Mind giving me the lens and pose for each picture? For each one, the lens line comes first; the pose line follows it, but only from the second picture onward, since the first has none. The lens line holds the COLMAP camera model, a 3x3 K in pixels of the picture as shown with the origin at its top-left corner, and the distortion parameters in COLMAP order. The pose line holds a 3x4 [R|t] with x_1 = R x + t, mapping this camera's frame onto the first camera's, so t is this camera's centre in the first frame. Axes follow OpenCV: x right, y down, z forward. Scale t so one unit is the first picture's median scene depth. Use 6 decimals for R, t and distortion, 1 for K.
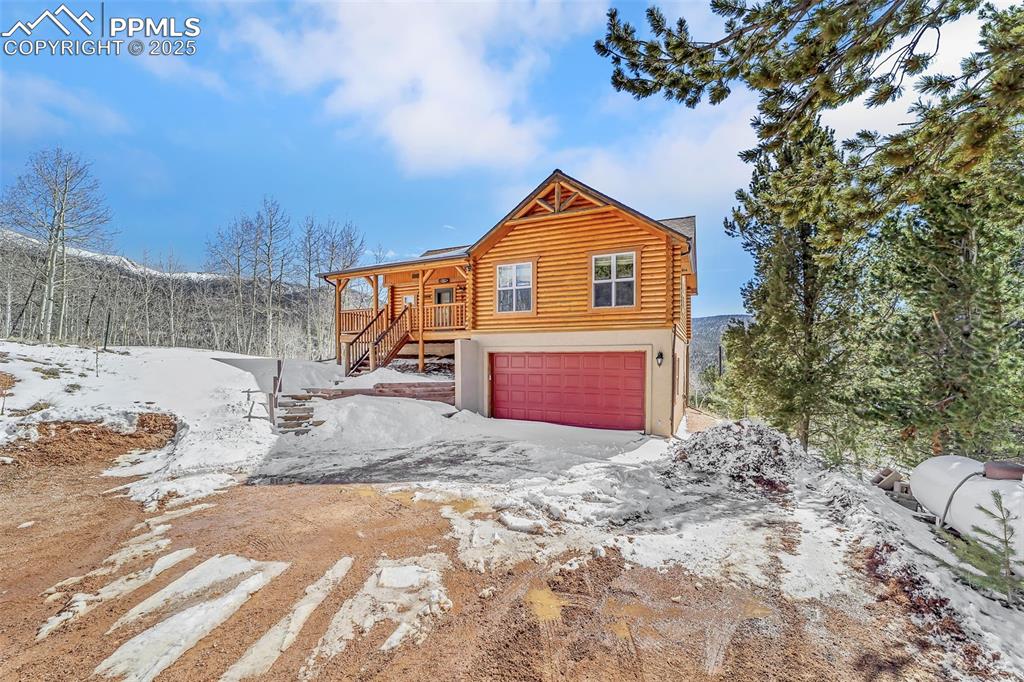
lens RADIAL K [[410.1, 0, 513.5], [0, 410.1, 363.8], [0, 0, 1]] dist [-0.001446, 0.000853]
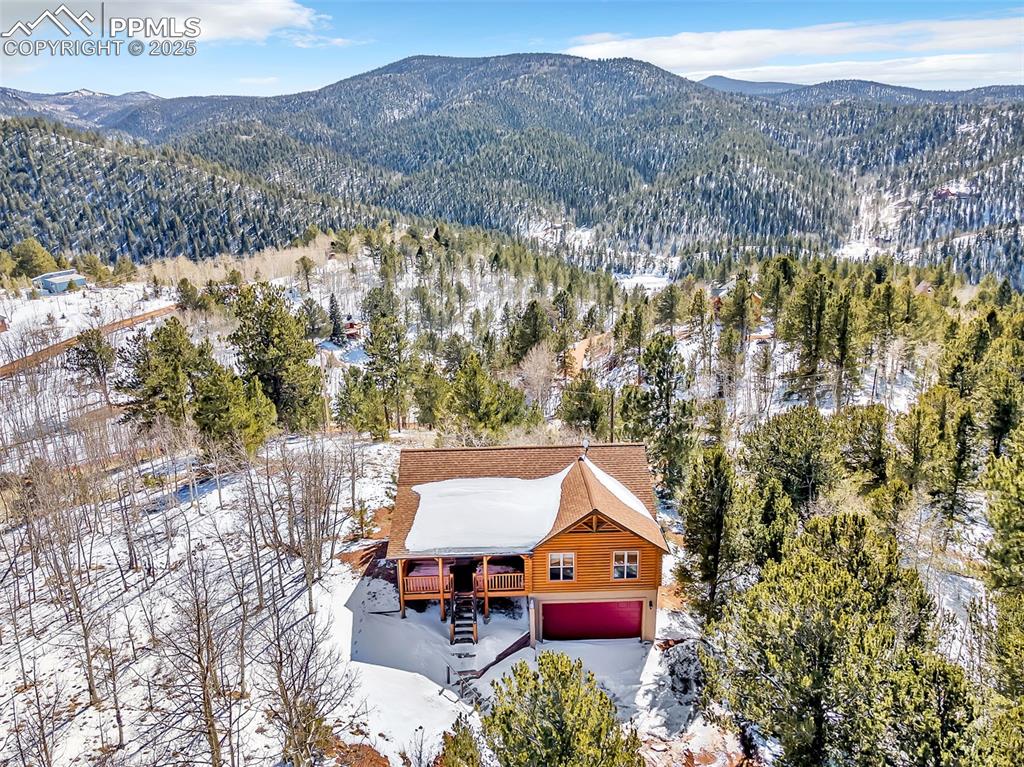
lens RADIAL K [[781.0, 0, 509.1], [0, 781.0, 382.7], [0, 0, 1]] dist [0.023036, 0.001444]
pose [[0.898694, -0.148442, 0.412691, -1.383599], [0.027798, 0.958366, 0.284185, -1.818783], [-0.437694, -0.243924, 0.865405, -1.376217]]
